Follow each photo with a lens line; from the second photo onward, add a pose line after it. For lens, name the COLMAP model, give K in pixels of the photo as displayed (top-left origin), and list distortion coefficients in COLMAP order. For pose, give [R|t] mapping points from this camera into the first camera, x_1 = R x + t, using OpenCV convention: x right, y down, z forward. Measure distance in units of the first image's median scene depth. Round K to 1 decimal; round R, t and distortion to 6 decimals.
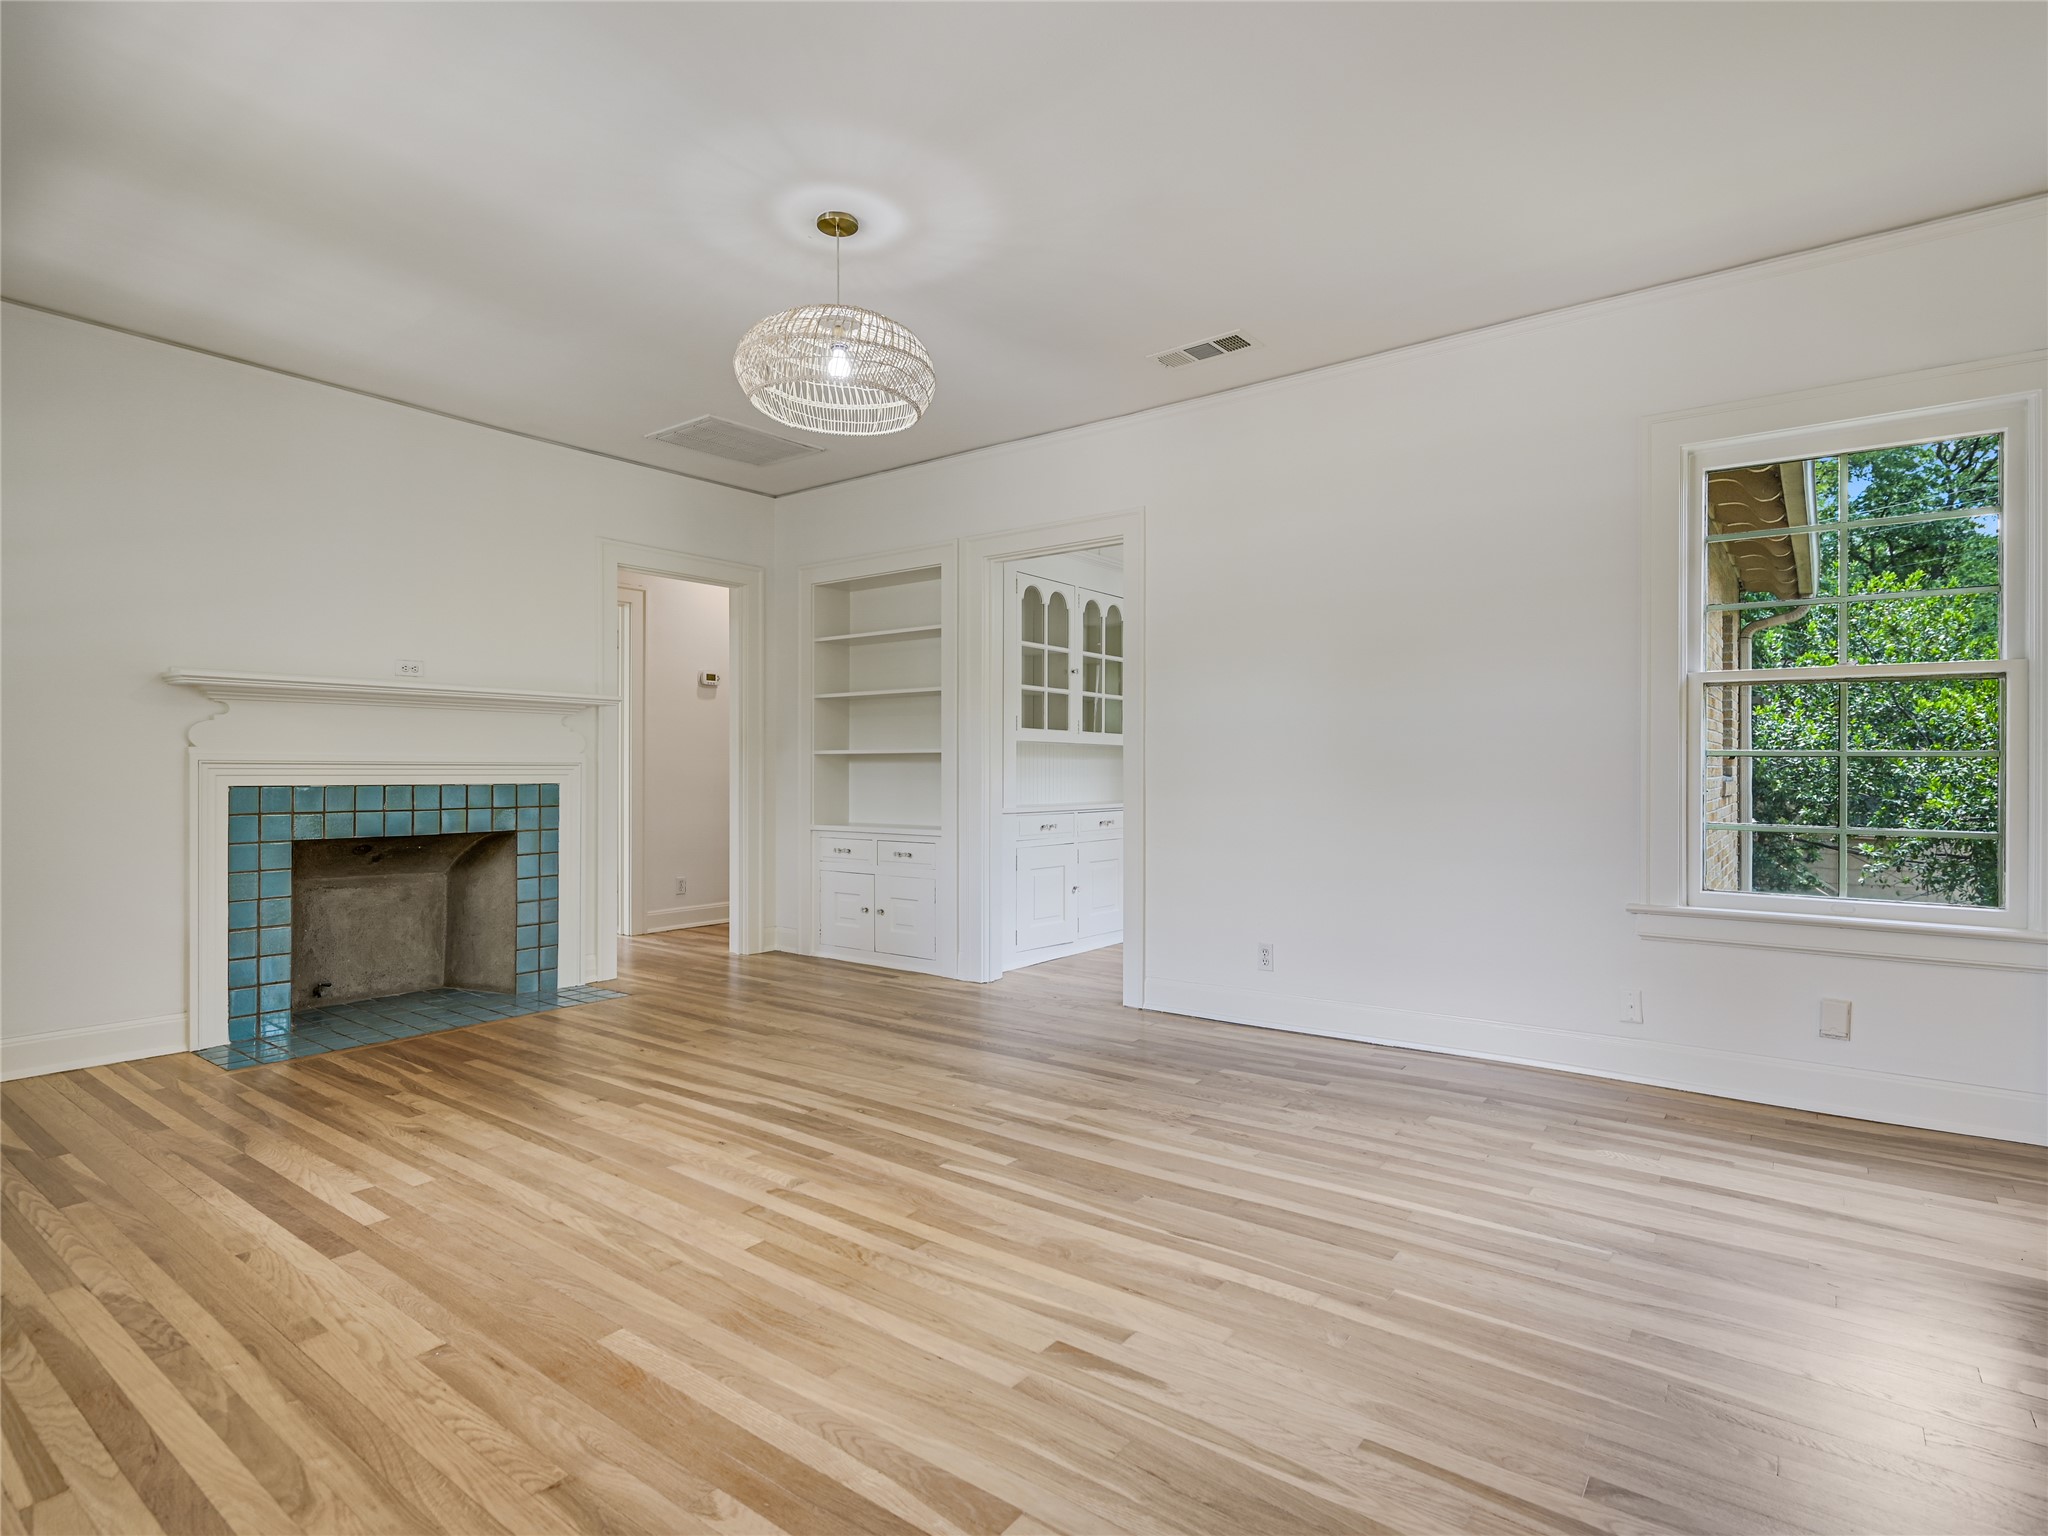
lens RADIAL K [[1045.0, 0, 1035.0], [0, 1045.0, 766.1], [0, 0, 1]] dist [-0.003905, 0.001574]
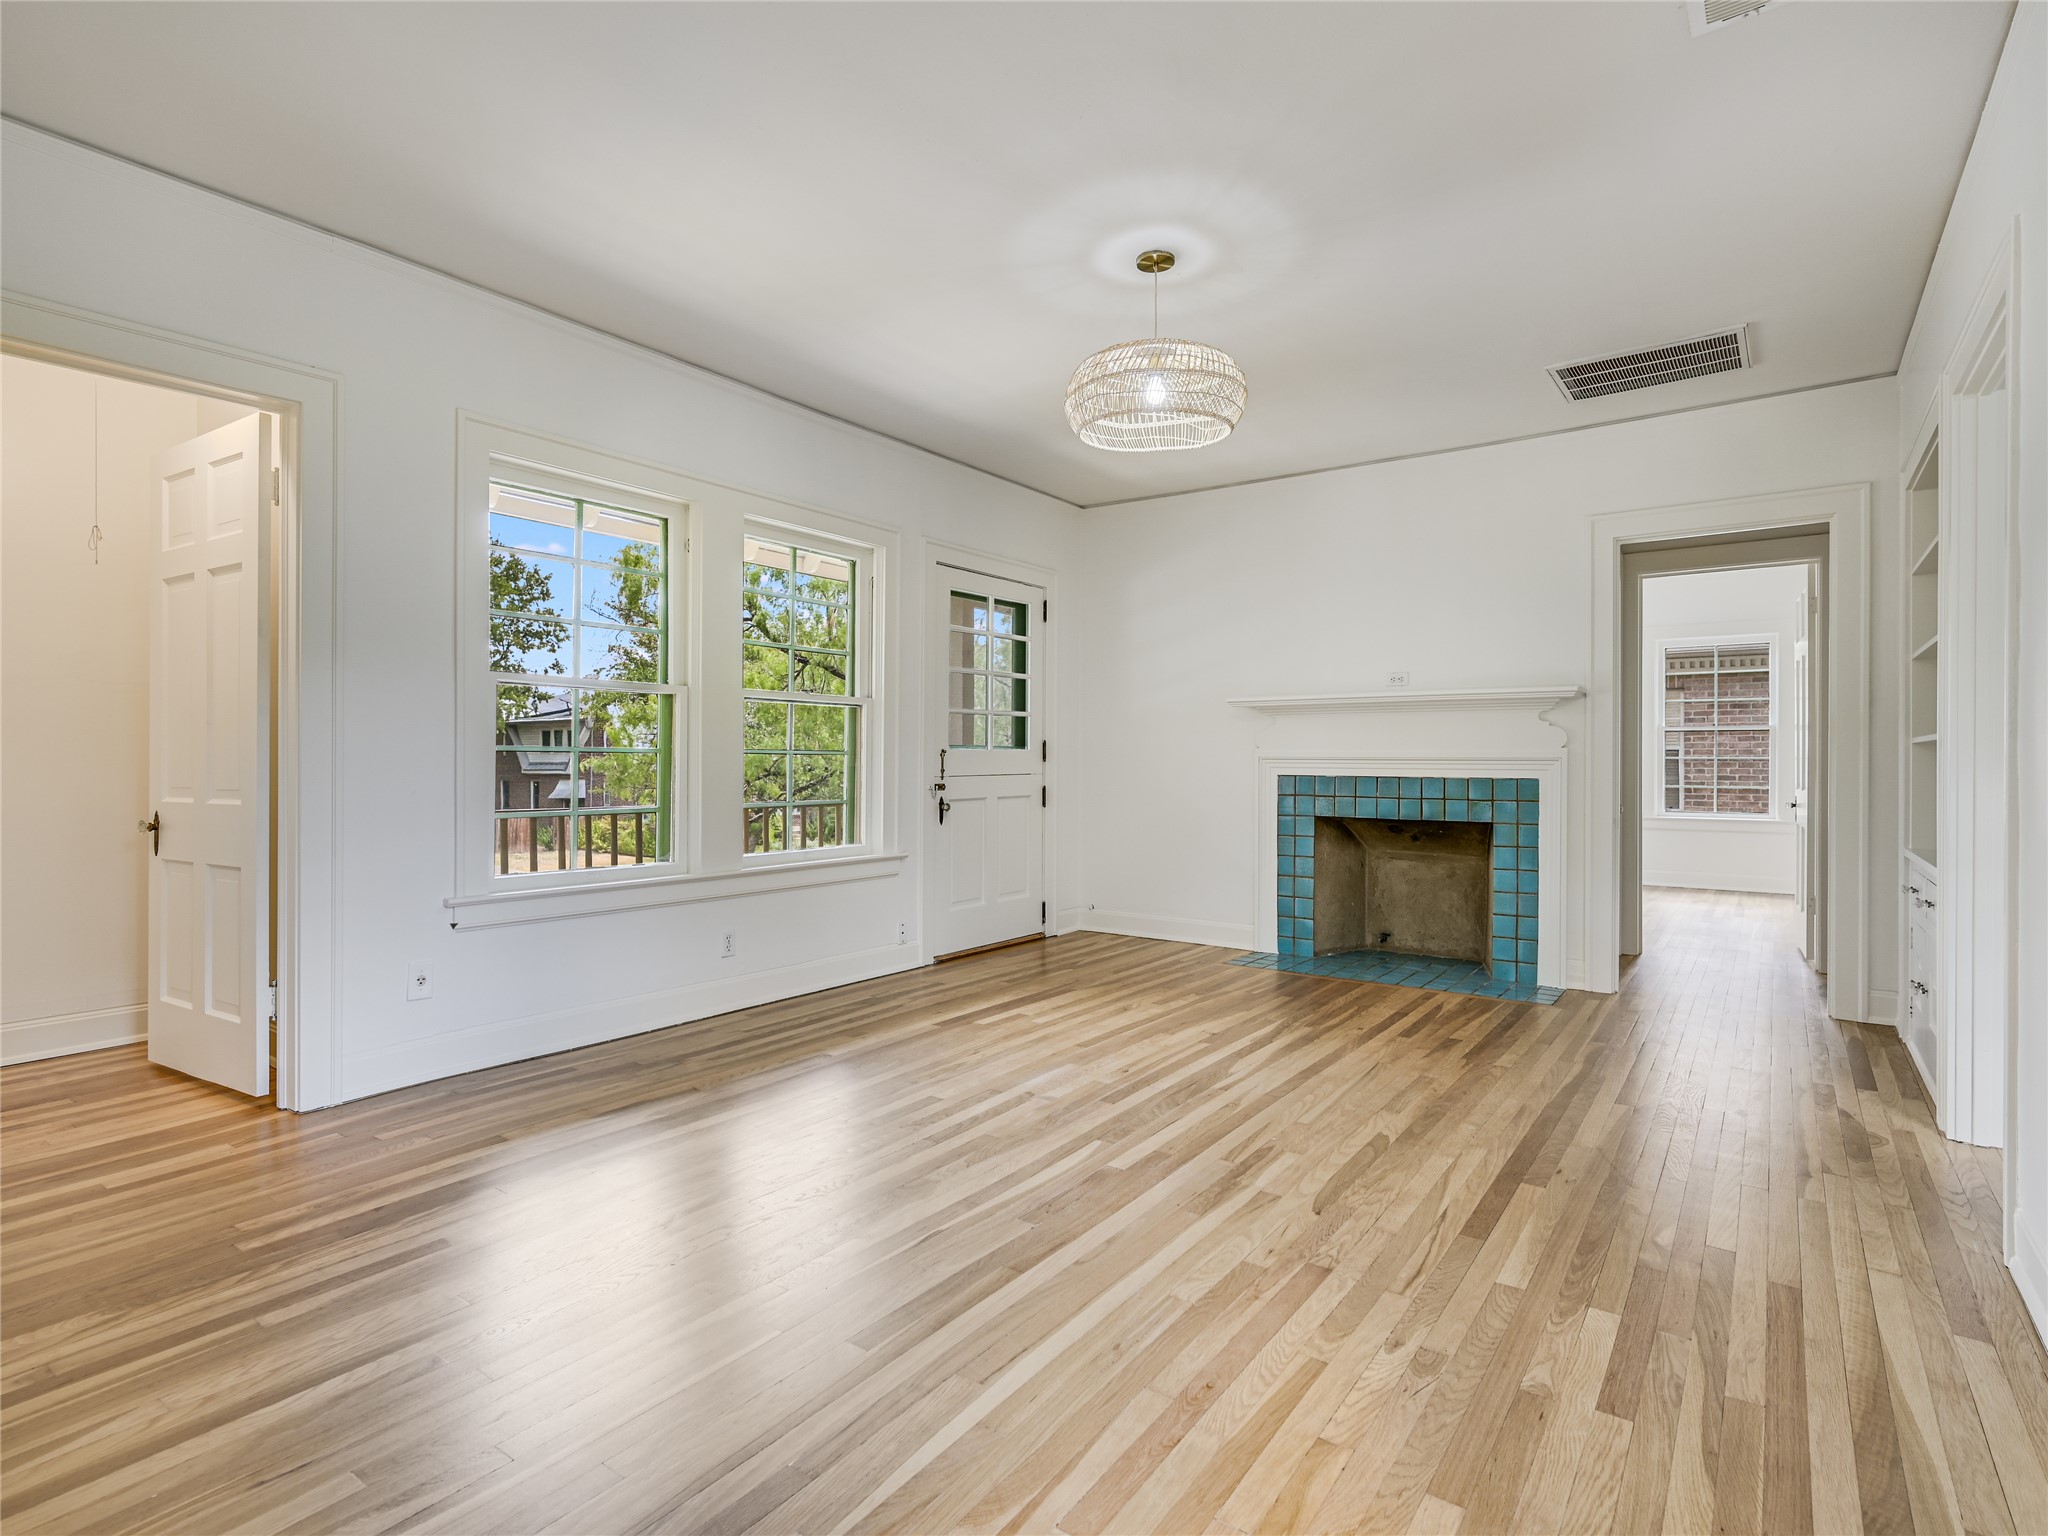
lens RADIAL K [[1045.0, 0, 1034.0], [0, 1045.0, 765.4], [0, 0, 1]] dist [-0.003905, 0.001574]
pose [[0.026721, 0.005116, -0.999630, 0.816852], [-0.000363, 0.999987, 0.005108, -0.001319], [0.999643, 0.000227, 0.026723, 0.771493]]
